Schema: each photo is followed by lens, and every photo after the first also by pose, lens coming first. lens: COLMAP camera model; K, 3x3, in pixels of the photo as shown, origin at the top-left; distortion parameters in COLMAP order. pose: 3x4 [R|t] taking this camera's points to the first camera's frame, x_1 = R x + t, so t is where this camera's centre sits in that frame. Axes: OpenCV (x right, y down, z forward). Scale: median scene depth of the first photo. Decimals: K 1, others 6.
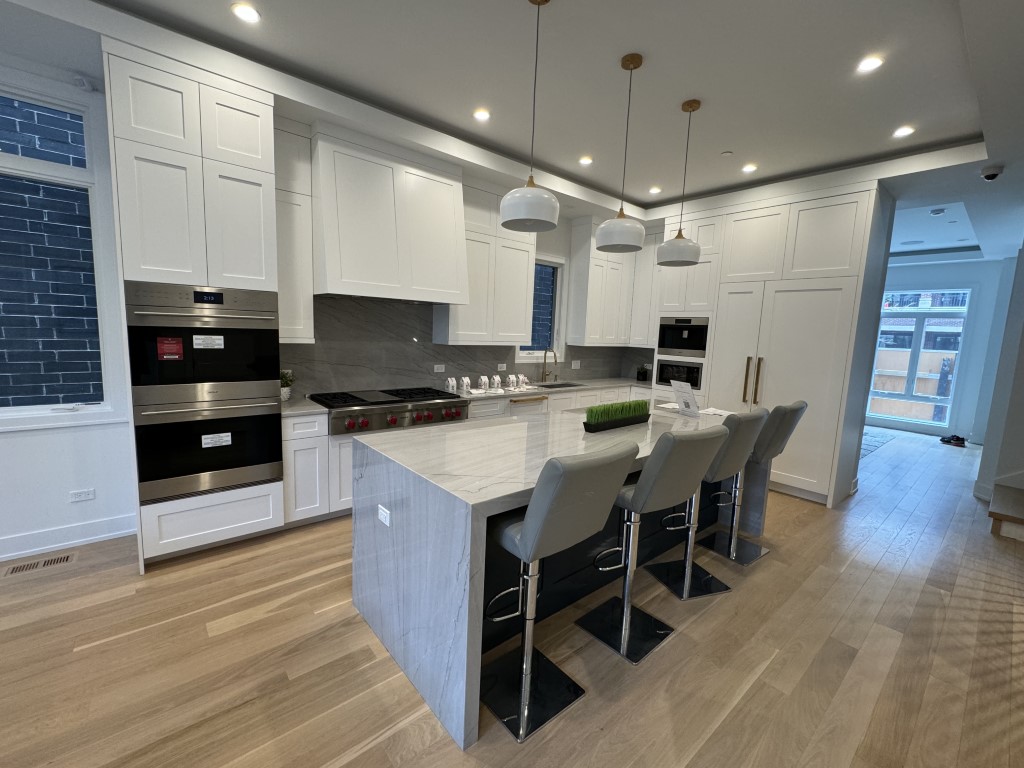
lens RADIAL K [[423.1, 0, 515.6], [0, 423.1, 383.2], [0, 0, 1]] dist [-0.001419, 0.000397]
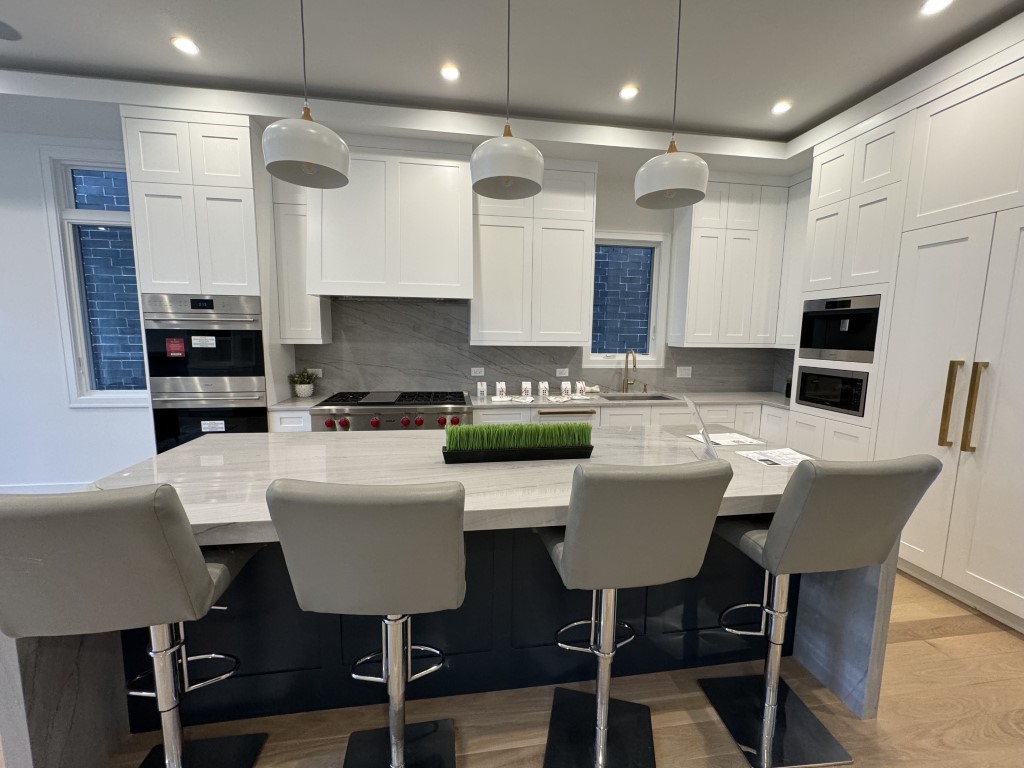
lens RADIAL K [[410.1, 0, 511.8], [0, 410.1, 383.2], [0, 0, 1]] dist [-0.000562, -0.000351]
pose [[0.853703, 0.033558, -0.519678, 0.345848], [-0.043262, 0.999042, -0.006556, -0.007177], [0.518960, 0.028079, 0.854337, 0.273804]]
